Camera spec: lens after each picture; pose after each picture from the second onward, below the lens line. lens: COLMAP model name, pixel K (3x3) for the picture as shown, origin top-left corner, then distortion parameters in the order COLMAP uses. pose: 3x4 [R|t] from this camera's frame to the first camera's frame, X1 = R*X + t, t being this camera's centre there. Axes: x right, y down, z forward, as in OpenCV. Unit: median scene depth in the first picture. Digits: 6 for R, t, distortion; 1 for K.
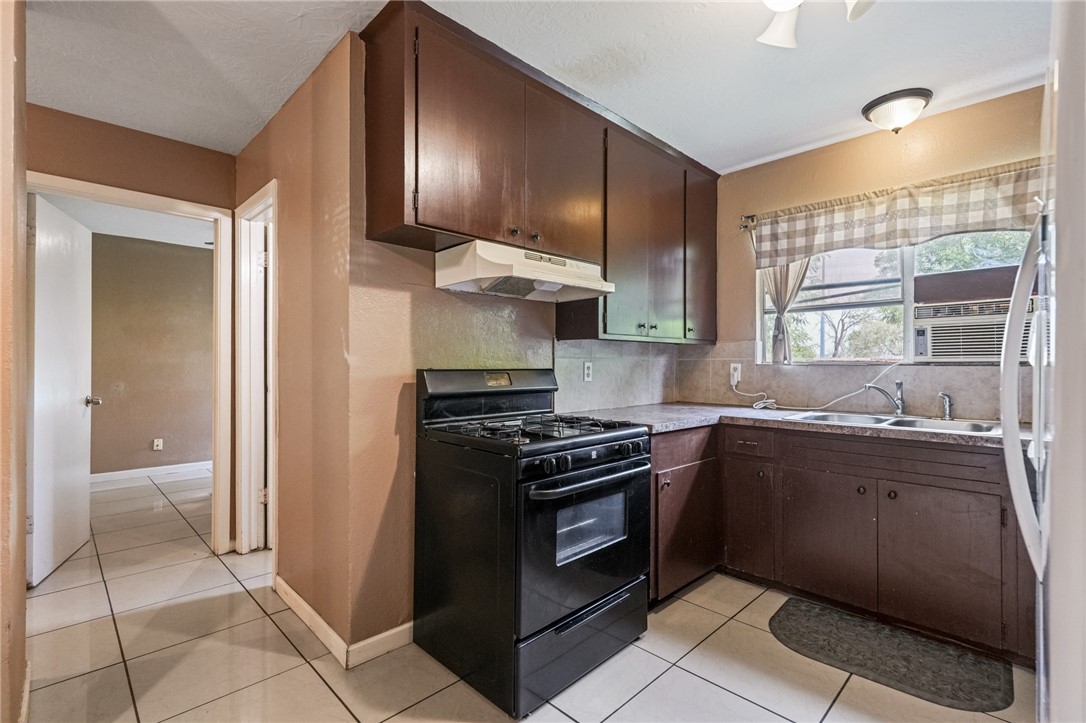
lens RADIAL K [[499.2, 0, 545.7], [0, 499.2, 363.6], [0, 0, 1]] dist [0.003354, -0.000765]
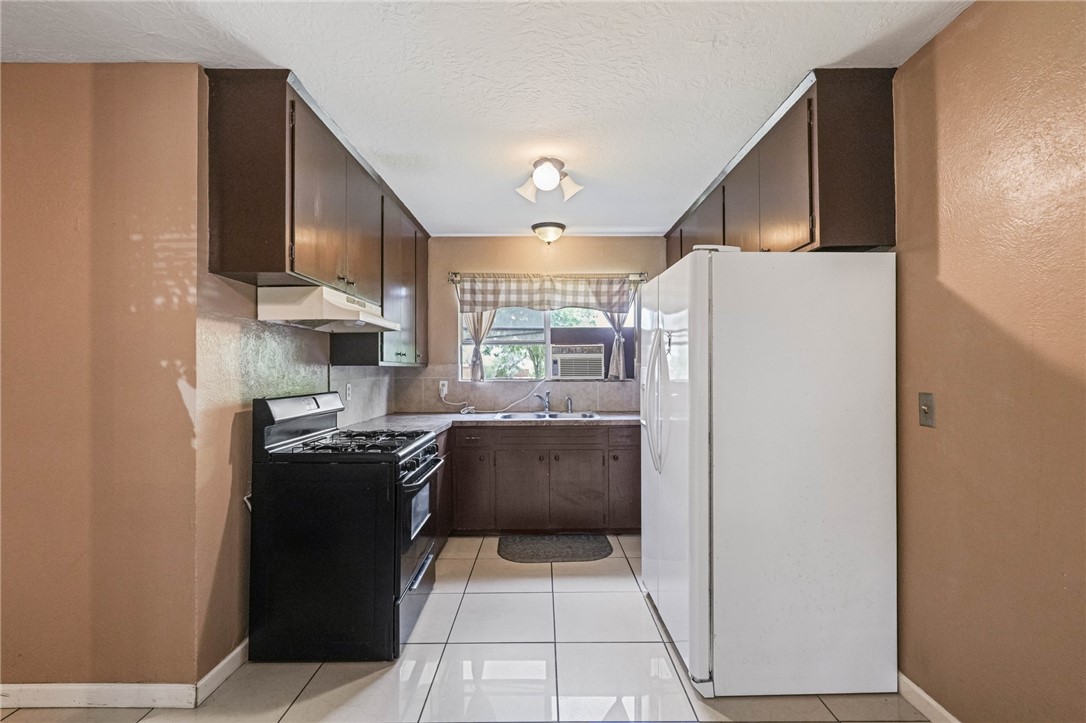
lens RADIAL K [[499.2, 0, 542.9], [0, 499.2, 363.3], [0, 0, 1]] dist [0.003354, -0.000765]
pose [[0.695361, 0.003068, 0.718654, -0.494087], [0.004649, 0.999951, -0.008766, -0.043458], [-0.718645, 0.009437, 0.695313, -0.144658]]
